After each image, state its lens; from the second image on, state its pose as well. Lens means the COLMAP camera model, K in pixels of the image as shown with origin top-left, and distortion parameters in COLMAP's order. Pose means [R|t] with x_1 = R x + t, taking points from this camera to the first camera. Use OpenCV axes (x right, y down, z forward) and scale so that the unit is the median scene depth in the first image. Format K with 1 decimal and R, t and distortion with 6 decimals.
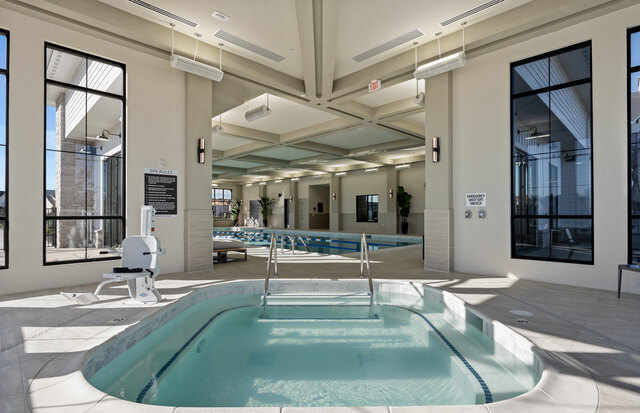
lens RADIAL K [[324.0, 0, 320.9], [0, 324.0, 211.5], [0, 0, 1]] dist [-0.001068, -0.000002]
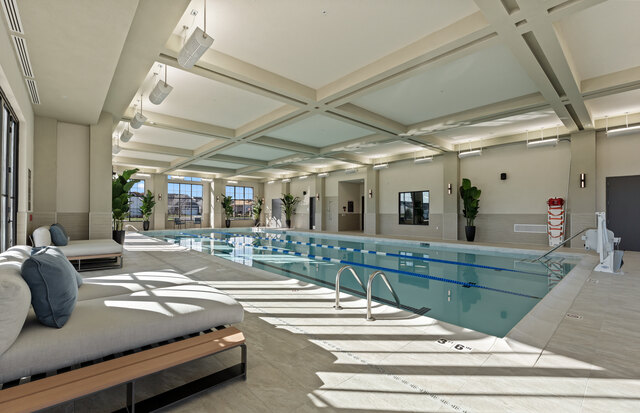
lens RADIAL K [[281.1, 0, 319.6], [0, 281.1, 207.5], [0, 0, 1]] dist [0.000660, -0.000071]
pose [[0.998596, 0.003962, -0.052832, -0.047369], [-0.004577, 0.999923, -0.011535, -0.001037], [0.052782, 0.011760, 0.998537, 0.239238]]
